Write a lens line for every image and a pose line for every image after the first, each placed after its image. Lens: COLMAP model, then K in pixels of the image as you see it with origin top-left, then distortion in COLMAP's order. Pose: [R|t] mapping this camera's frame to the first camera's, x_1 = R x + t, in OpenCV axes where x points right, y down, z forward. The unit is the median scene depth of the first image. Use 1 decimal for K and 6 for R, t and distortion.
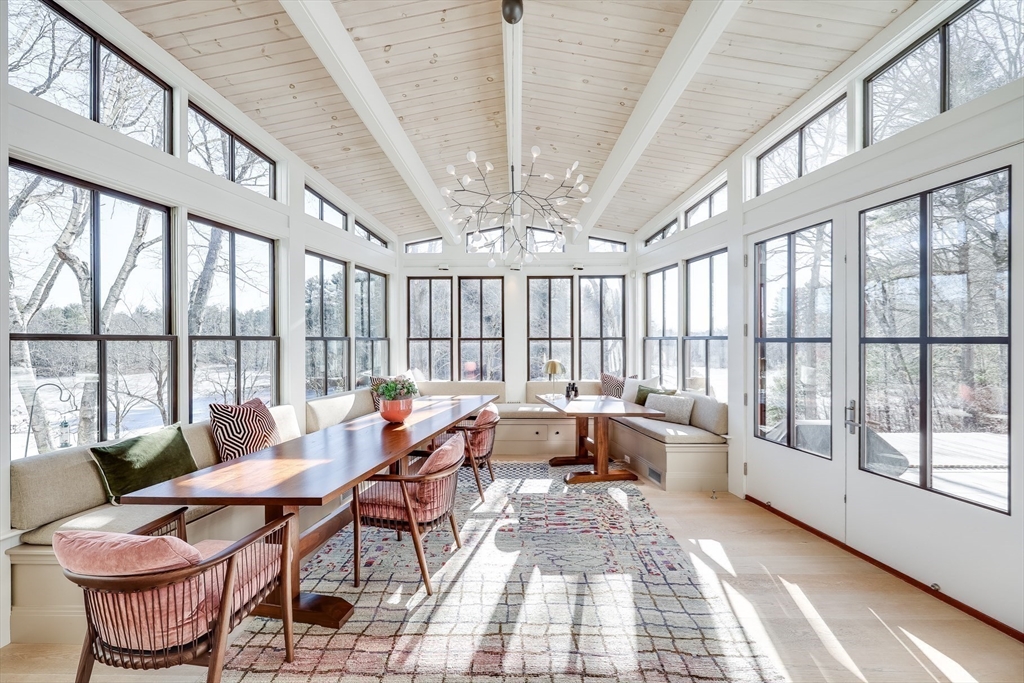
lens RADIAL K [[413.6, 0, 506.7], [0, 413.6, 339.1], [0, 0, 1]] dist [0.001349, 0.000087]
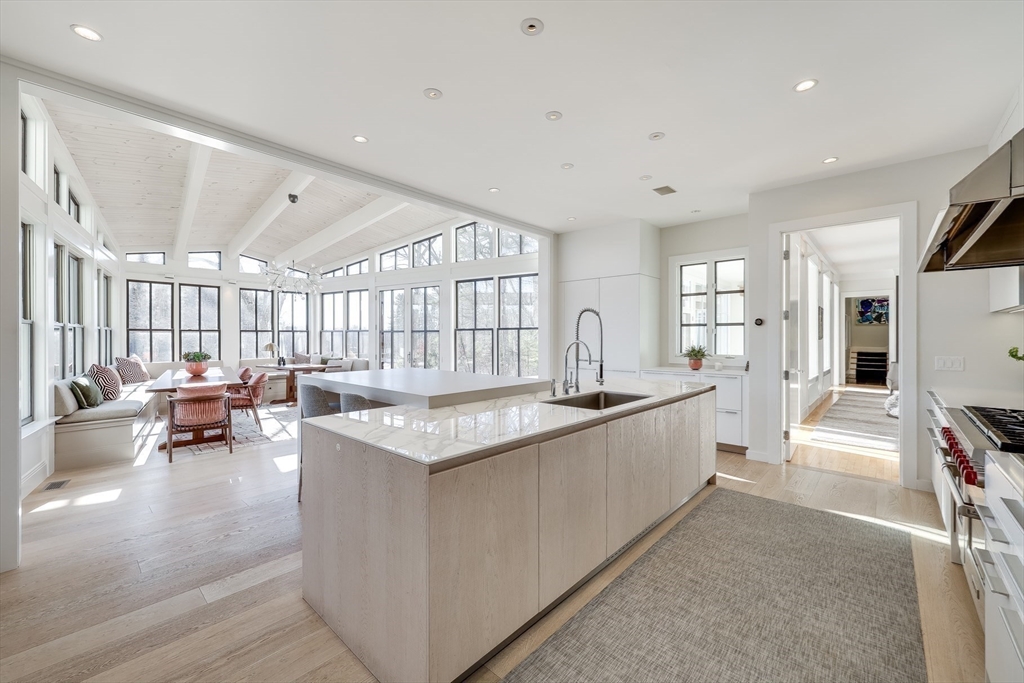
lens RADIAL K [[413.6, 0, 506.7], [0, 413.6, 339.1], [0, 0, 1]] dist [0.001349, 0.000087]
pose [[0.666484, -0.006279, 0.745493, -0.480275], [-0.007485, 0.999858, 0.015113, 0.000265], [-0.745482, -0.015652, 0.666342, -0.792797]]
